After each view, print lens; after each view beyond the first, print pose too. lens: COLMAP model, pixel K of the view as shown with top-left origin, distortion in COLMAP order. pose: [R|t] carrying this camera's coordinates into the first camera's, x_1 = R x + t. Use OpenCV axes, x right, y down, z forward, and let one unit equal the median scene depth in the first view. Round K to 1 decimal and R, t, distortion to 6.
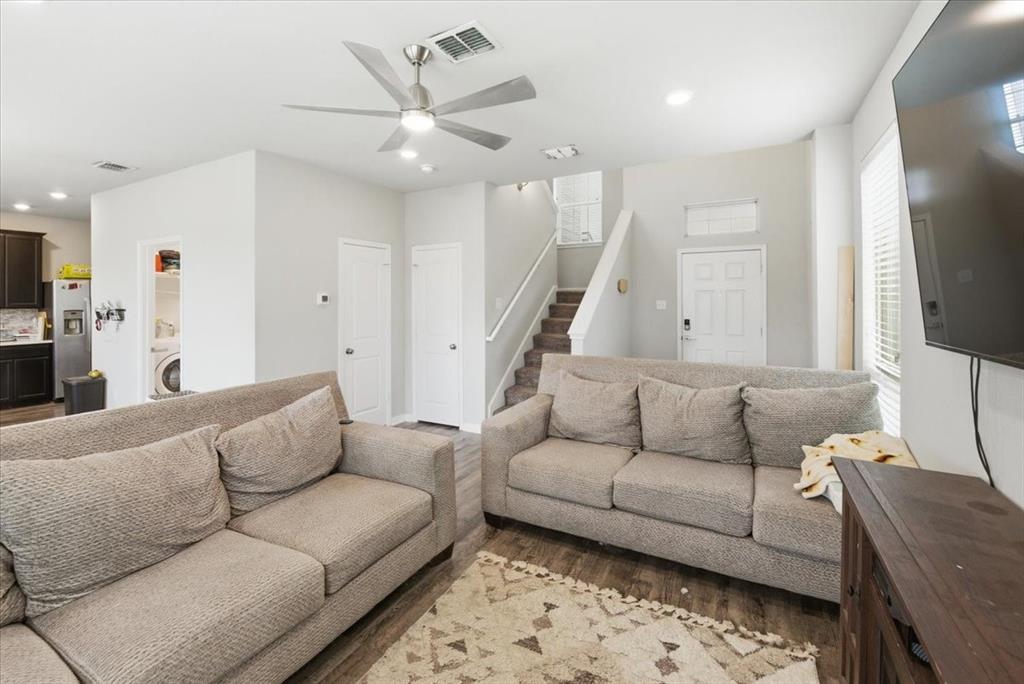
lens RADIAL K [[441.3, 0, 512.7], [0, 441.3, 302.4], [0, 0, 1]] dist [-0.000731, -0.000148]
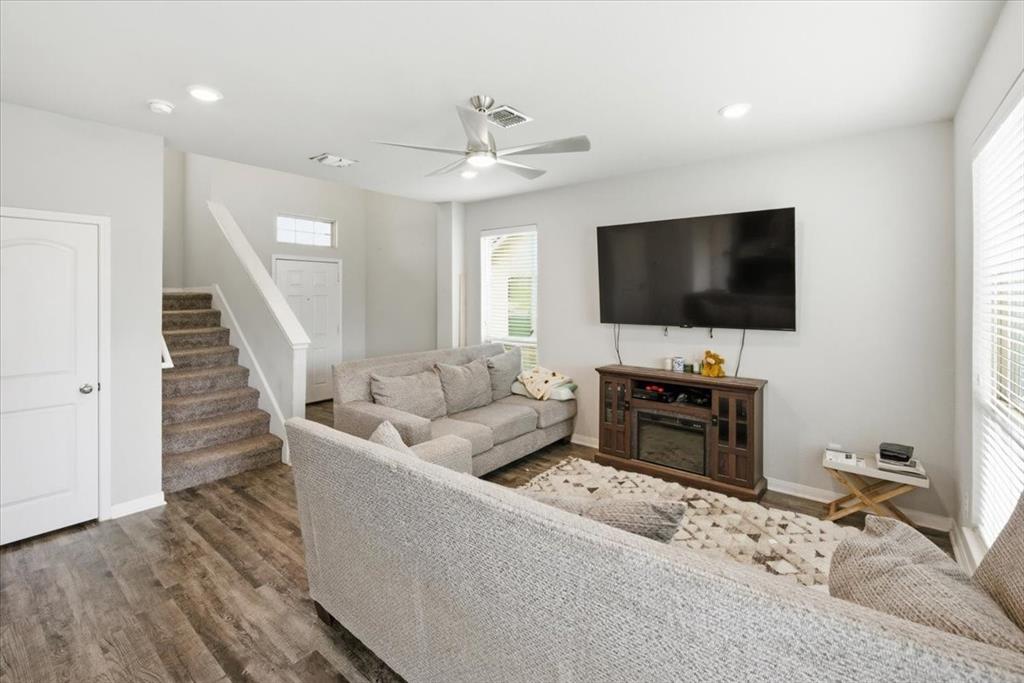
lens RADIAL K [[441.3, 0, 512.7], [0, 441.3, 301.9], [0, 0, 1]] dist [-0.000731, -0.000148]
pose [[0.178452, -0.007413, 0.983921, -1.445067], [0.001626, 0.999972, 0.007239, -0.047831], [-0.983947, 0.000308, 0.178459, 0.766064]]
